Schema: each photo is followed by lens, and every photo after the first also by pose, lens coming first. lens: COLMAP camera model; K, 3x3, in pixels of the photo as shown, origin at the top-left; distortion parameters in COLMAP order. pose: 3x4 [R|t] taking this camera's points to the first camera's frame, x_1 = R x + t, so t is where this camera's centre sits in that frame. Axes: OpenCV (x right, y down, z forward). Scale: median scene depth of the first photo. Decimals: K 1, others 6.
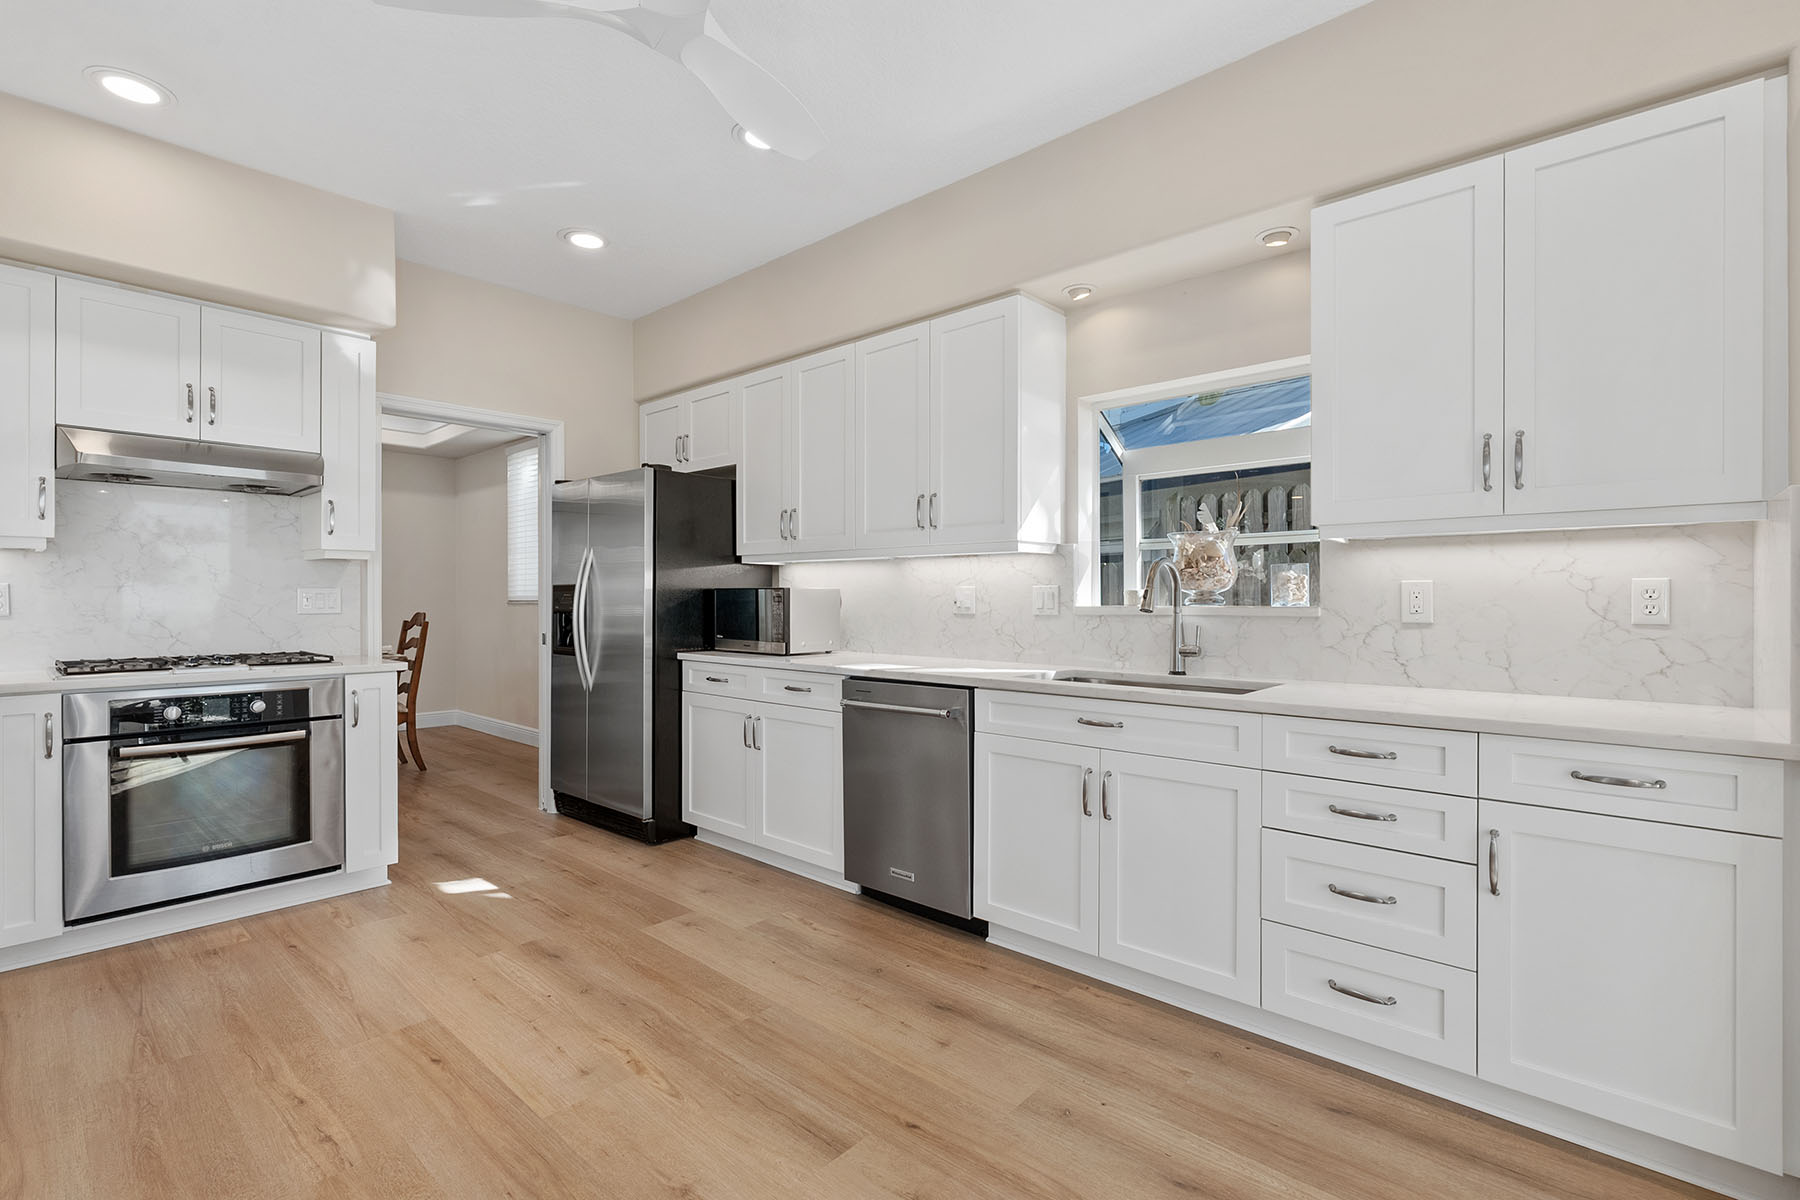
lens RADIAL K [[828.0, 0, 908.1], [0, 828.0, 601.8], [0, 0, 1]] dist [-0.010388, 0.002537]
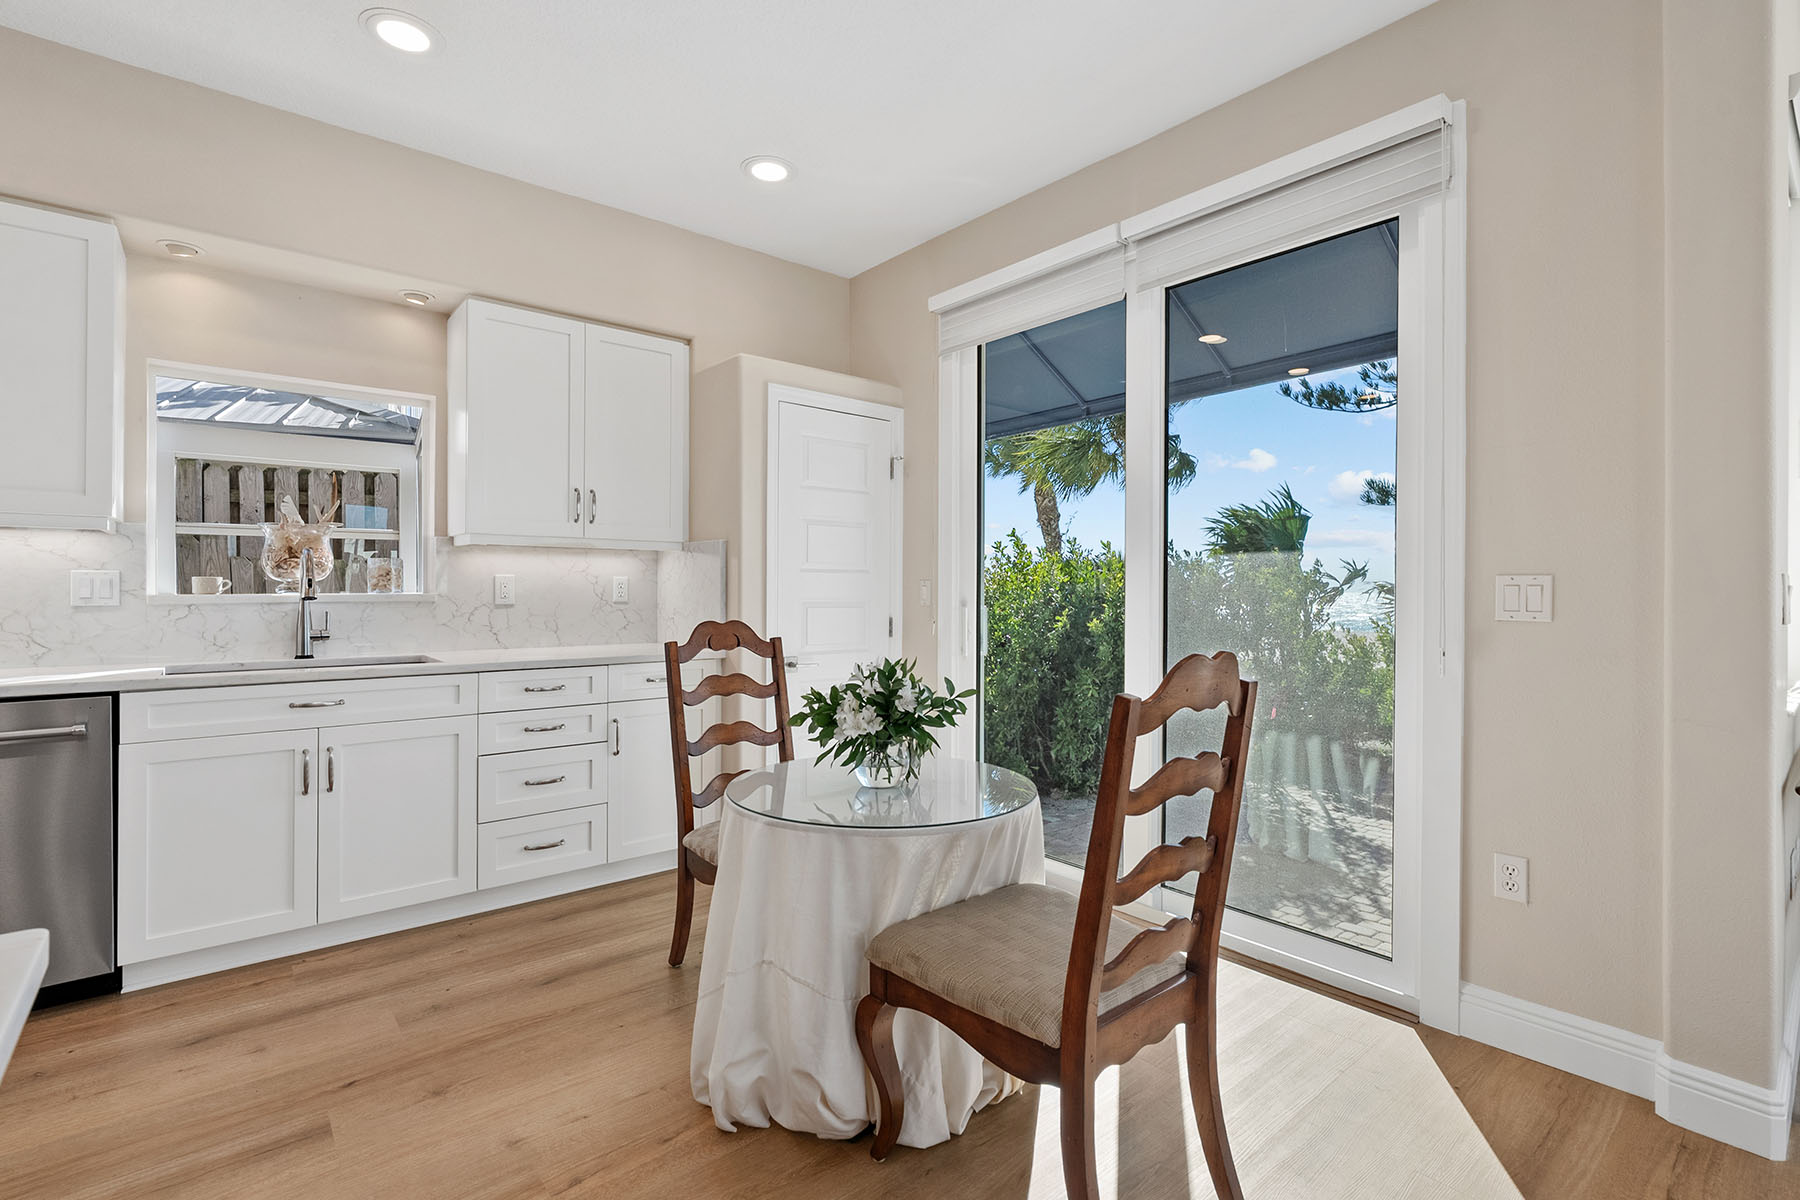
lens RADIAL K [[828.0, 0, 883.1], [0, 828.0, 585.8], [0, 0, 1]] dist [-0.010388, 0.002537]
pose [[0.140274, 0.002490, 0.990110, -0.591552], [-0.000990, 0.999997, -0.002375, -0.003494], [-0.990112, -0.000647, 0.140276, 0.107710]]
